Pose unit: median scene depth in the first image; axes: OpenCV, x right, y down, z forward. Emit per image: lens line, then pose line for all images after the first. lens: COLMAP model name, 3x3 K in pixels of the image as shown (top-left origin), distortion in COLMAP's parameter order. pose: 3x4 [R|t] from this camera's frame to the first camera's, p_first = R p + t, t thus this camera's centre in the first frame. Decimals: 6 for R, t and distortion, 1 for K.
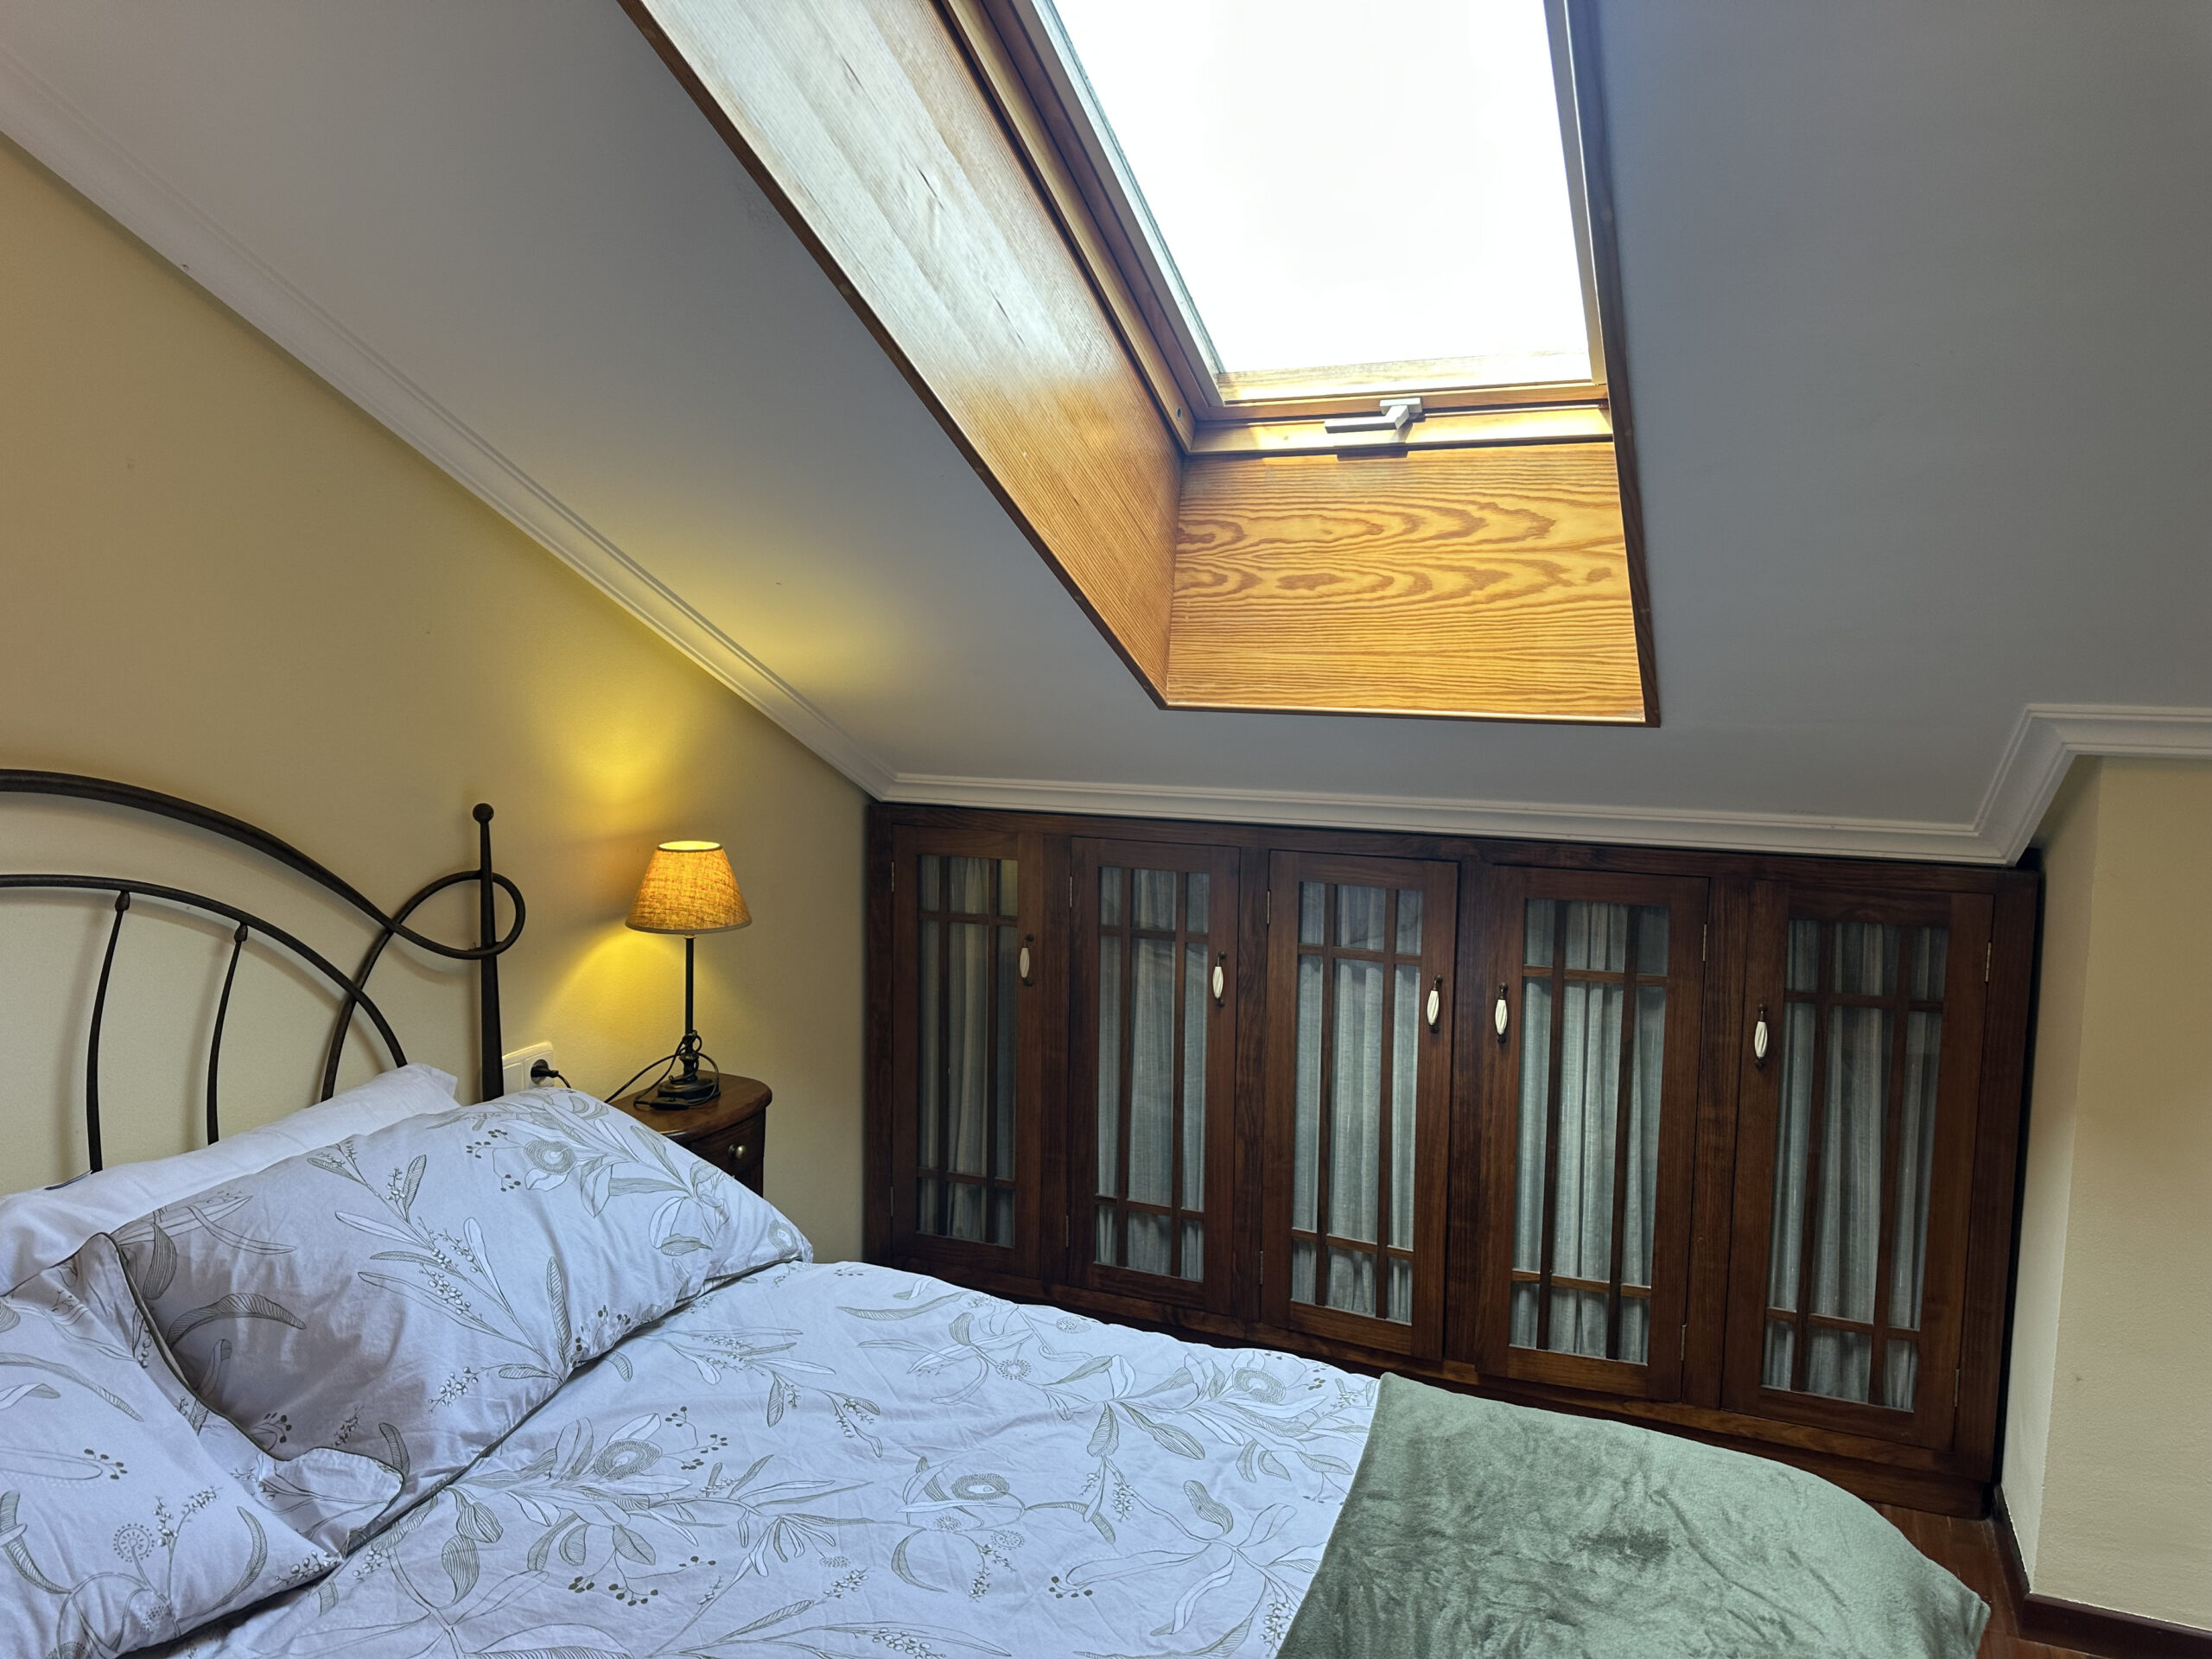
lens RADIAL K [[1523.7, 0, 1136.7], [0, 1523.7, 824.0], [0, 0, 1]] dist [0.025616, -0.049070]
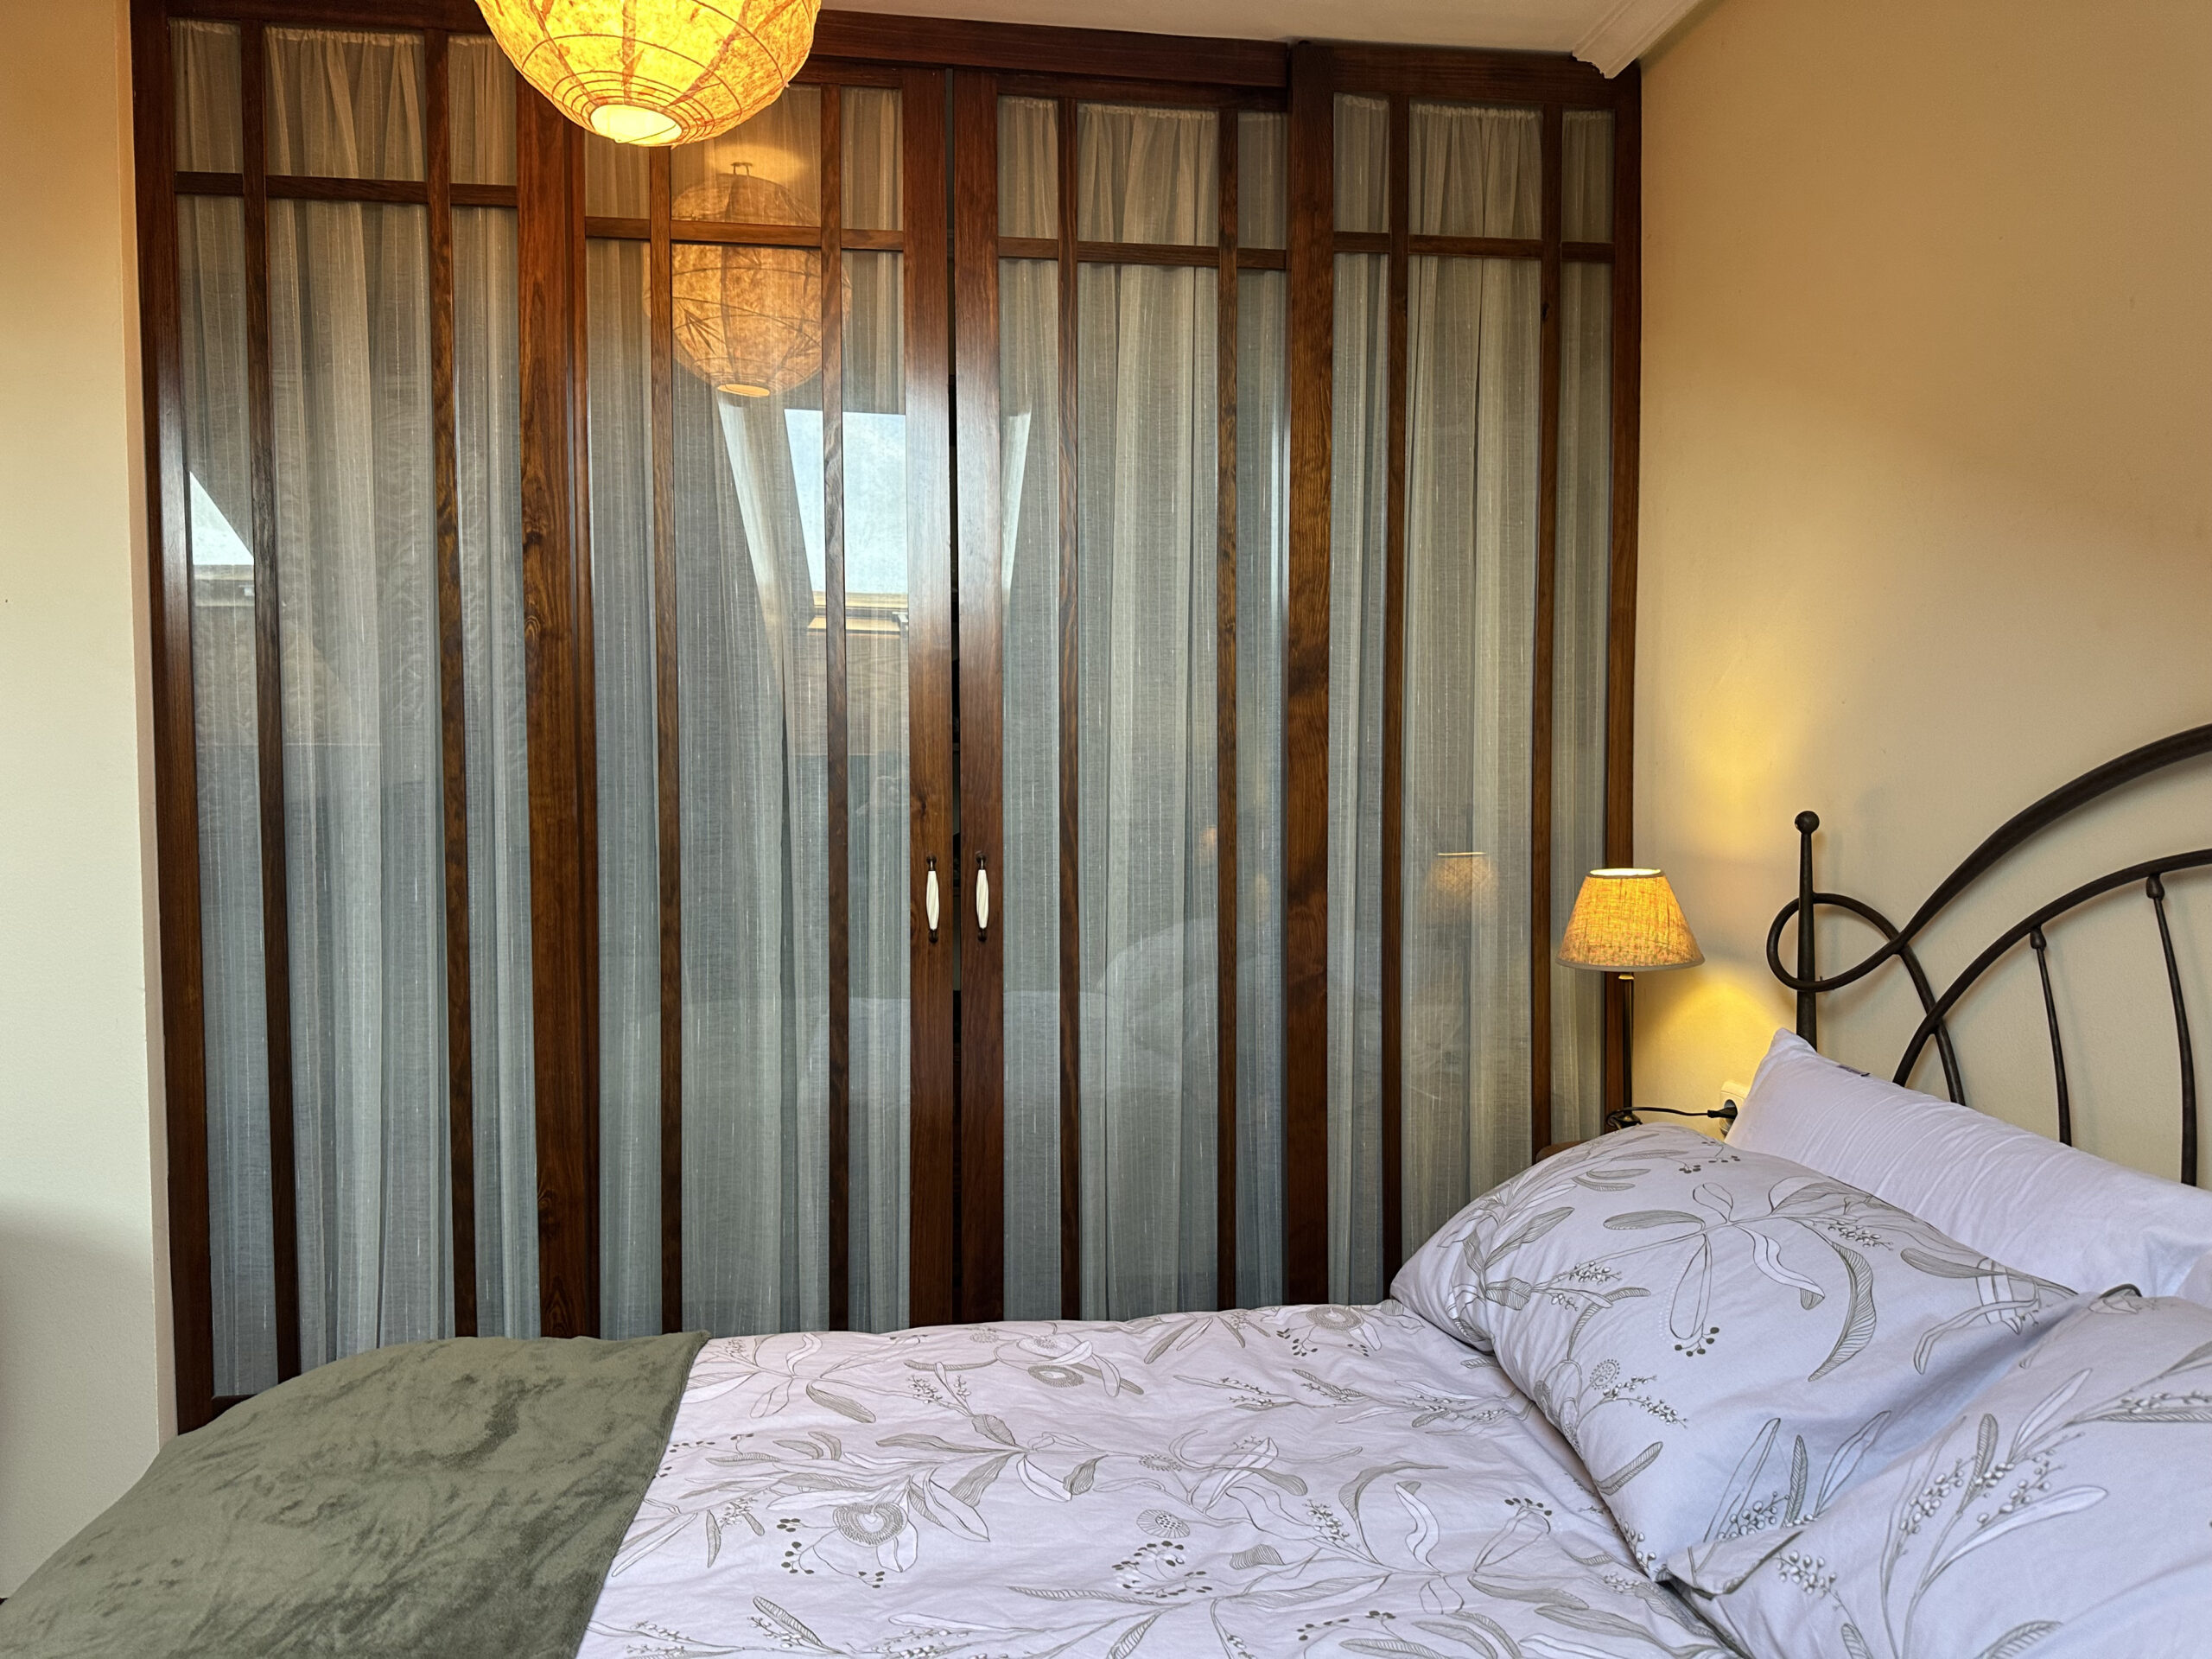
lens RADIAL K [[1557.6, 0, 1112.3], [0, 1557.6, 835.0], [0, 0, 1]] dist [0.101161, -0.144241]
pose [[-0.864784, 0.006179, -0.502106, 0.158052], [-0.068193, 0.989216, 0.129623, -0.026820], [0.497492, 0.146336, -0.855036, 1.246558]]
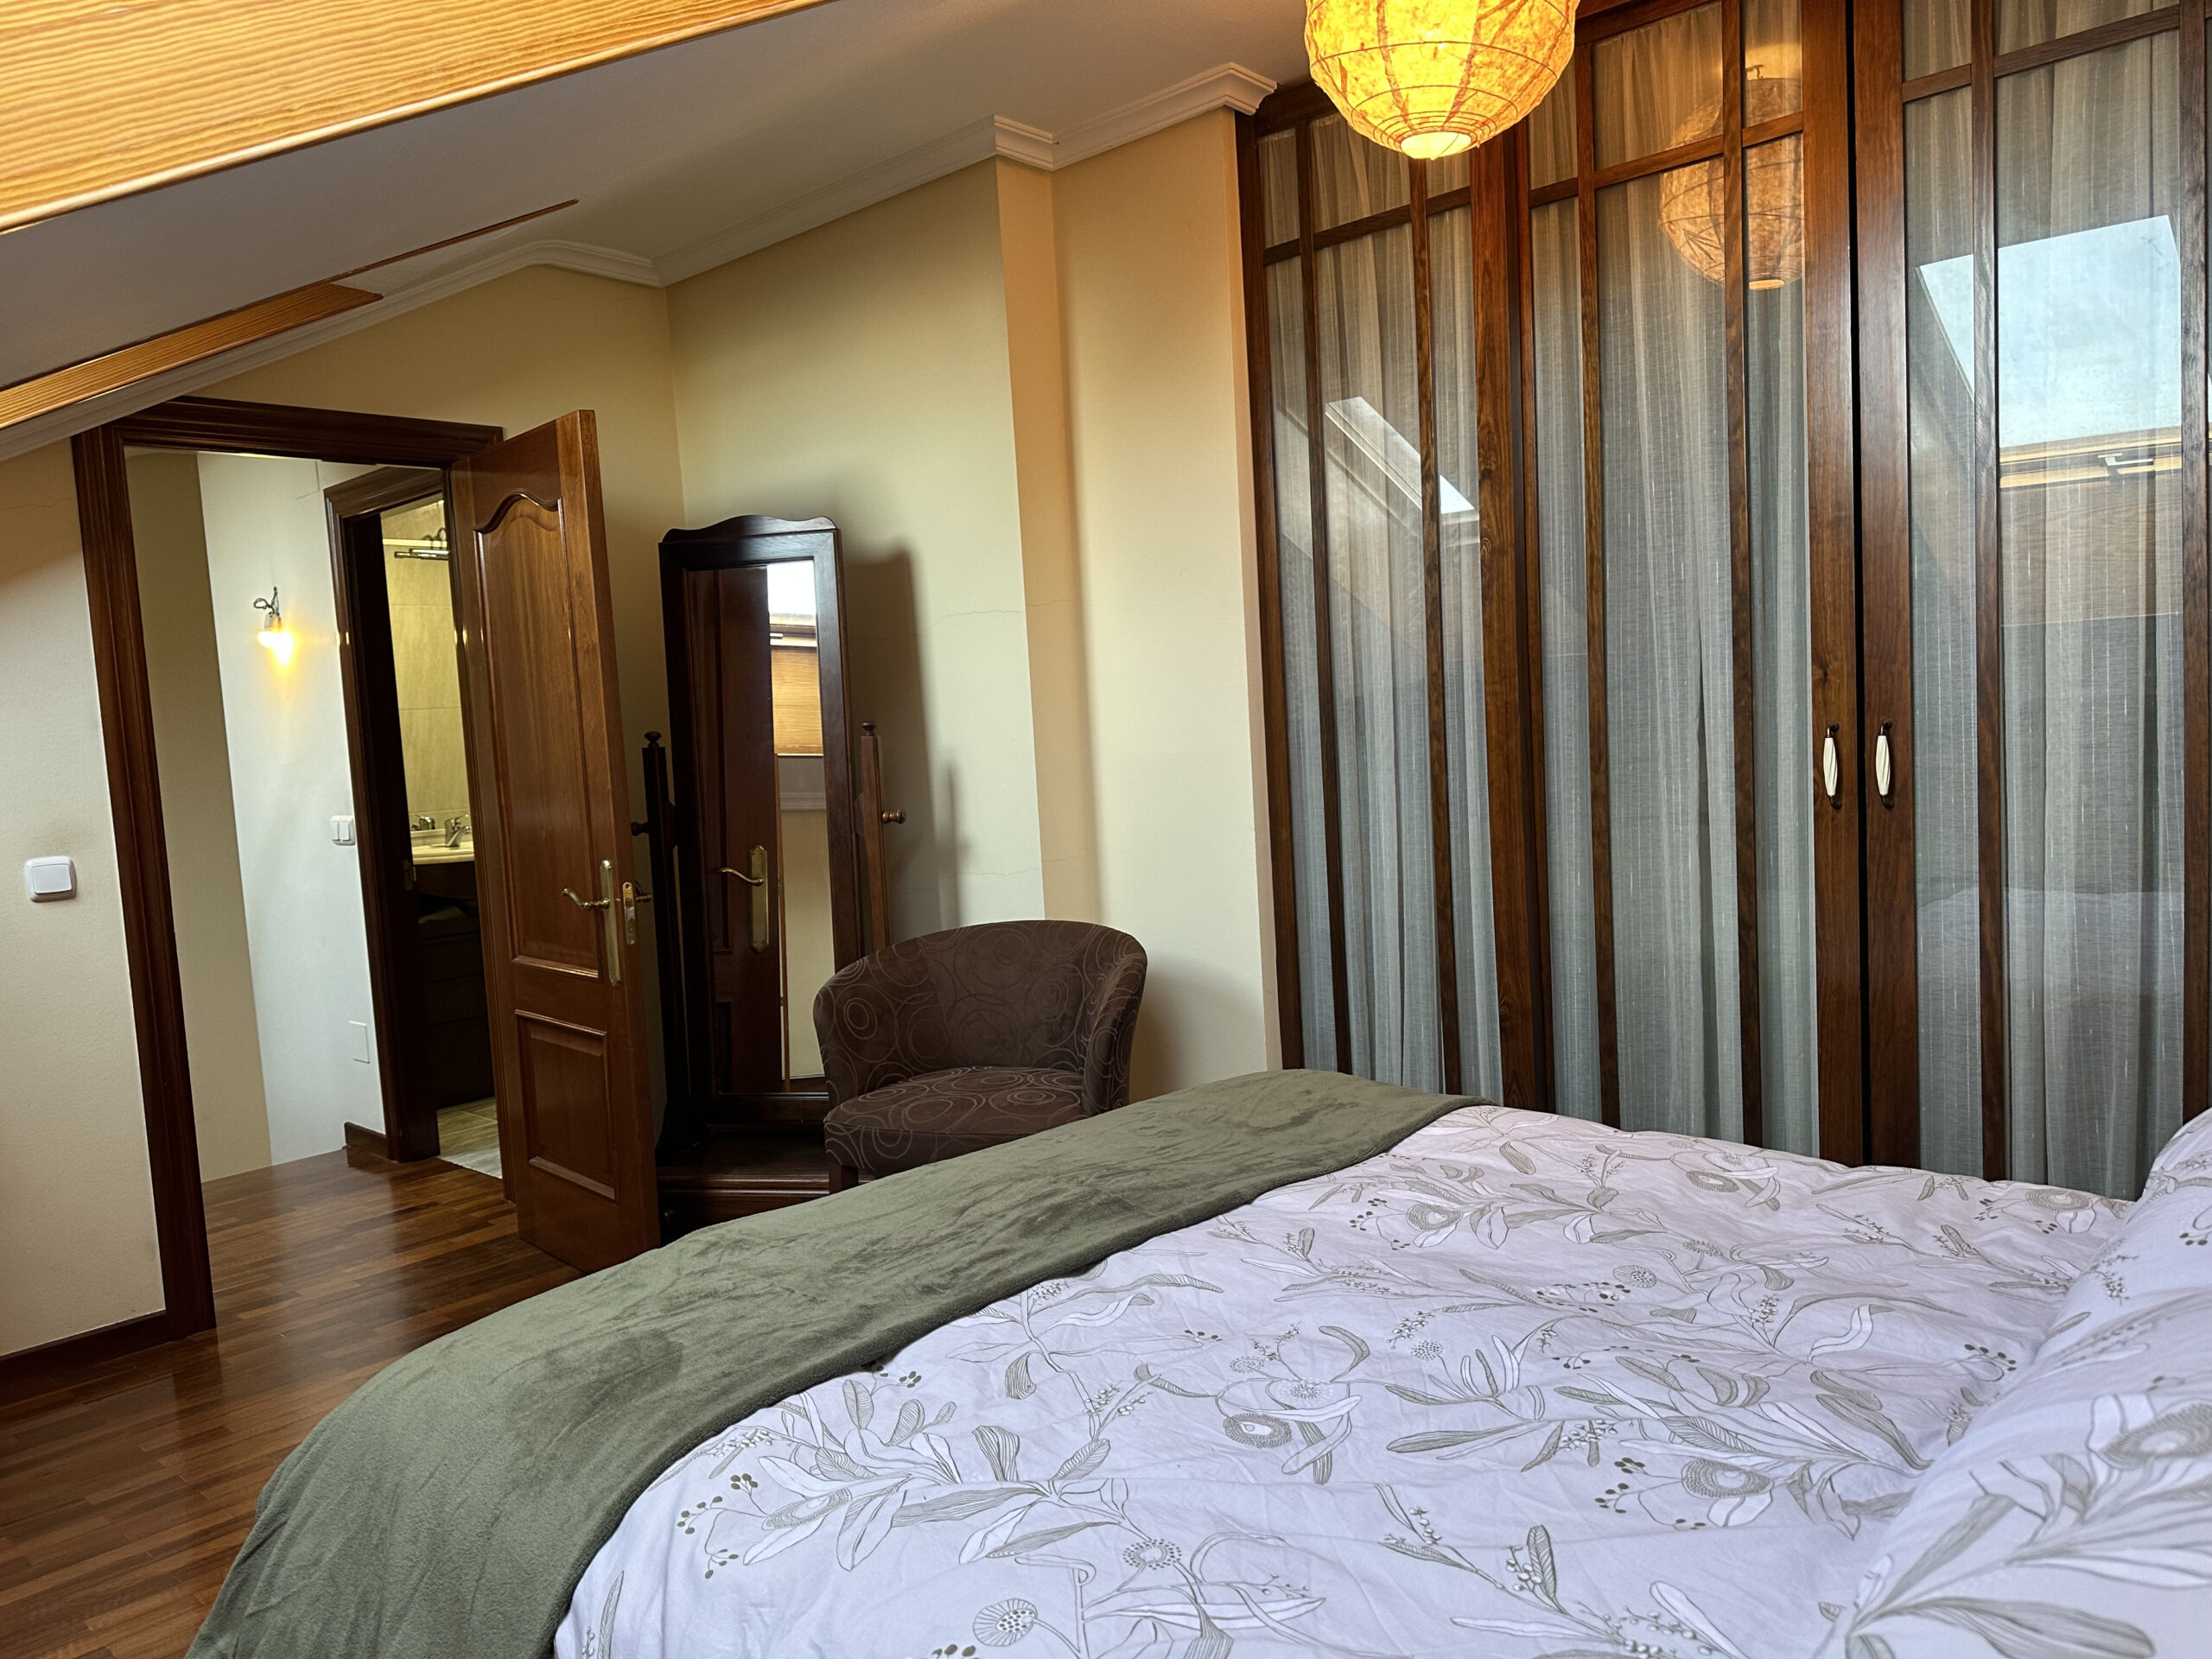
lens RADIAL K [[1557.6, 0, 1112.3], [0, 1557.6, 835.0], [0, 0, 1]] dist [0.101161, -0.144241]
pose [[-0.938610, 0.008422, 0.344878, -0.287077], [0.078695, 0.978572, 0.190275, -0.042453], [-0.335885, 0.205734, -0.919160, 1.539983]]
